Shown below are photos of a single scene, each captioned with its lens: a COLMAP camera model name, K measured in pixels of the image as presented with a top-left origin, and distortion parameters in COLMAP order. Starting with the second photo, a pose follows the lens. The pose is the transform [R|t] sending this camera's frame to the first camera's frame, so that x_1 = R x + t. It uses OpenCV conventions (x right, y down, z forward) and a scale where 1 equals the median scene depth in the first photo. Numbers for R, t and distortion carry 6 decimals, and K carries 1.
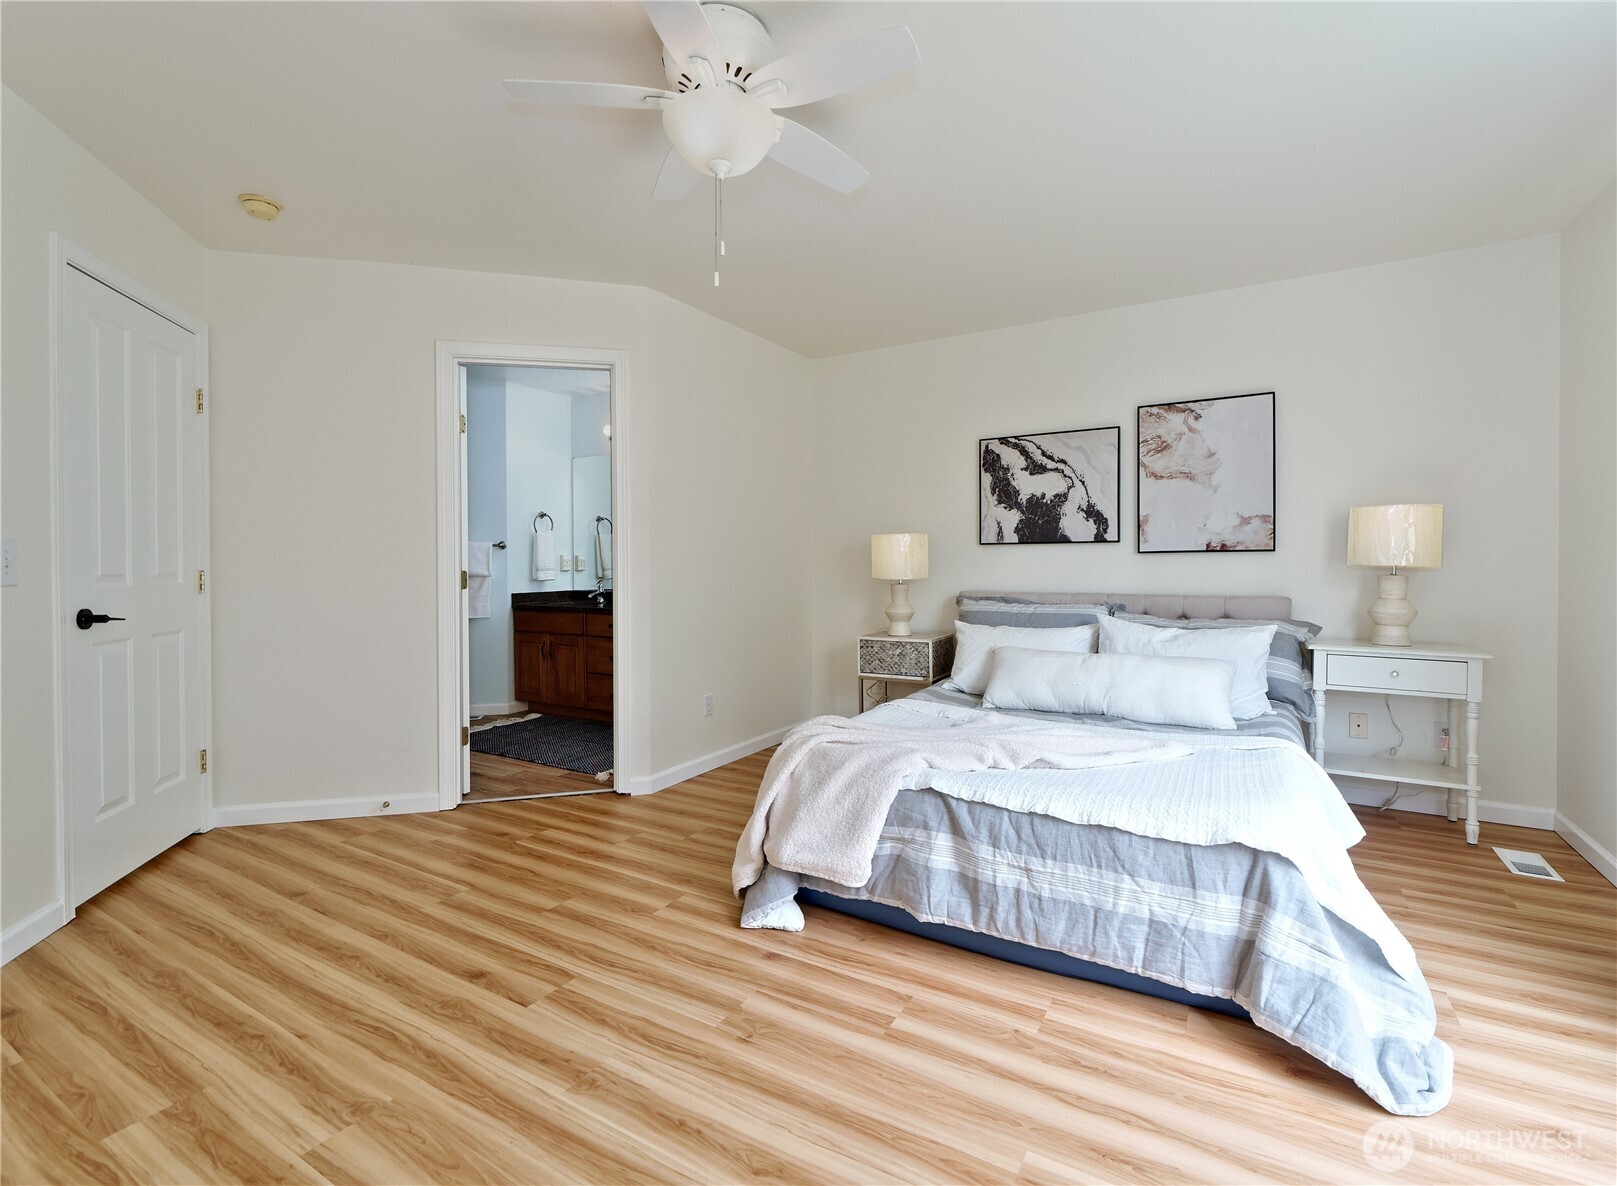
lens RADIAL K [[738.8, 0, 808.4], [0, 738.8, 592.8], [0, 0, 1]] dist [0.003816, -0.000378]
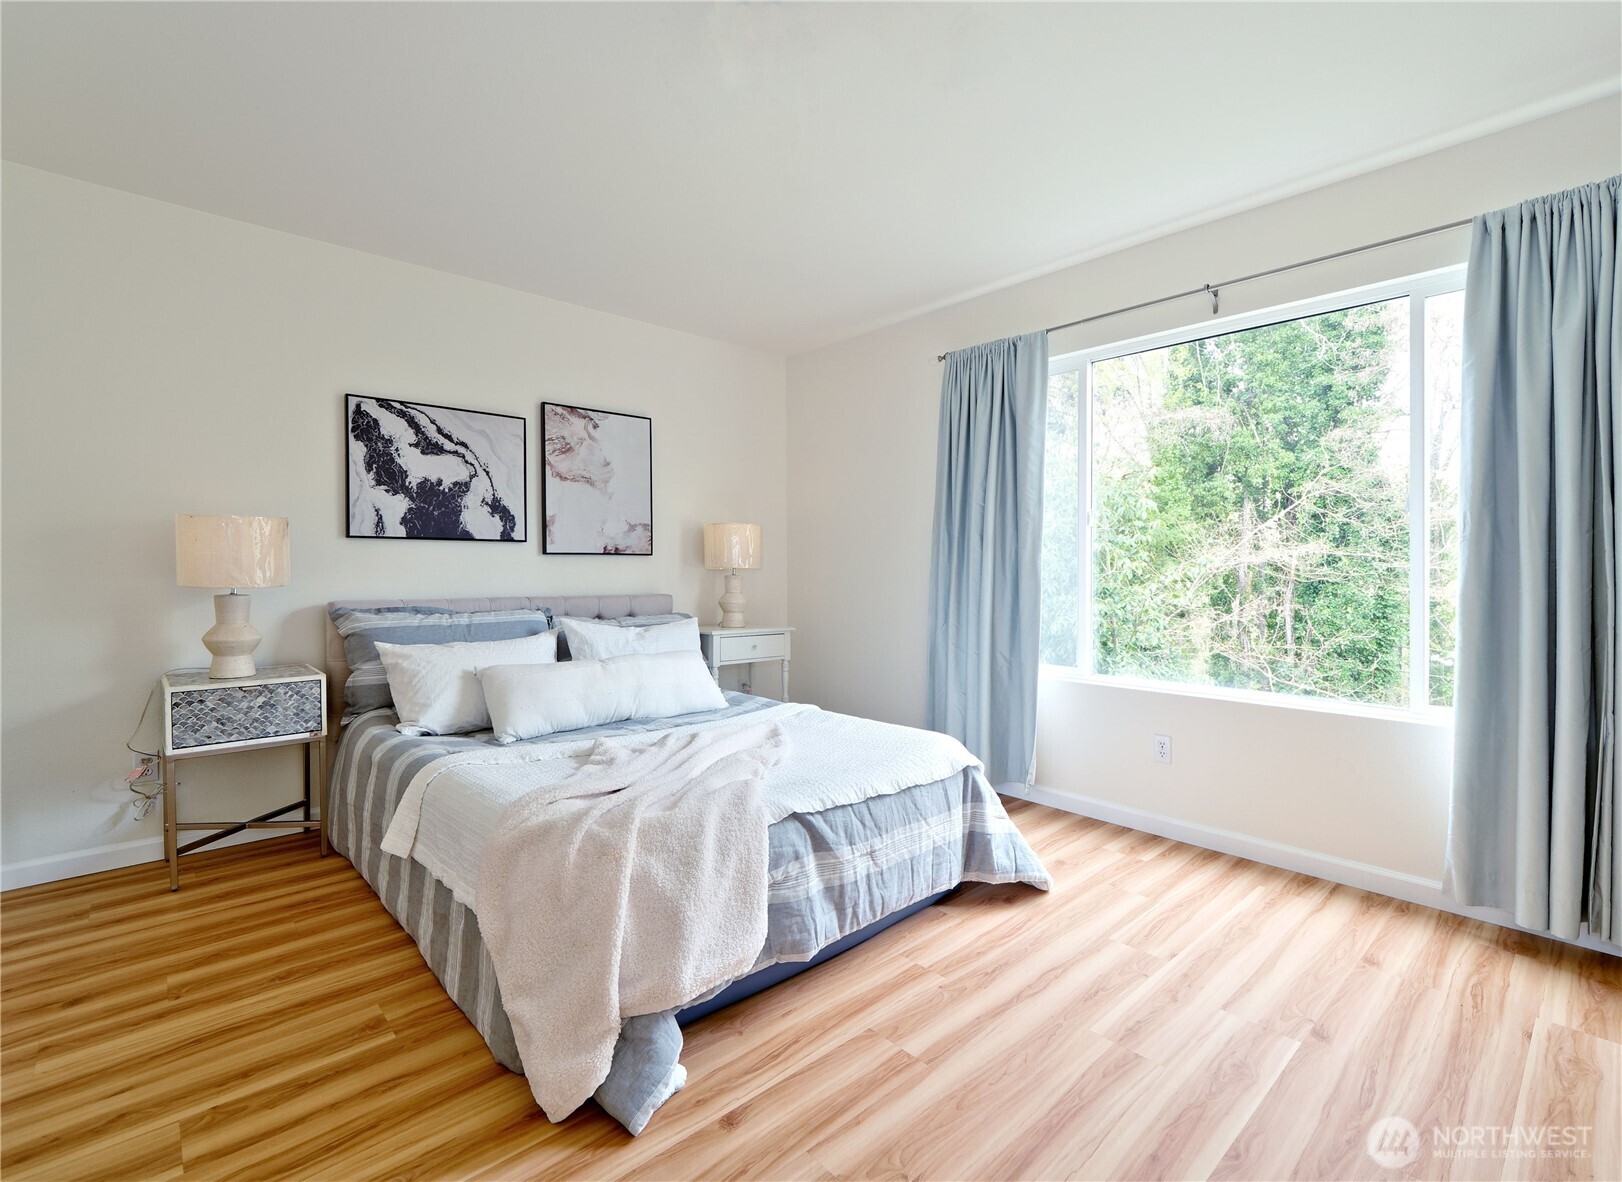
lens RADIAL K [[745.2, 0, 811.4], [0, 745.2, 584.3], [0, 0, 1]] dist [0.005708, -0.001207]
pose [[0.288795, -0.018203, 0.957218, -0.385873], [0.030409, 0.999489, 0.009833, -0.013450], [-0.956908, 0.026268, 0.289201, 0.390049]]
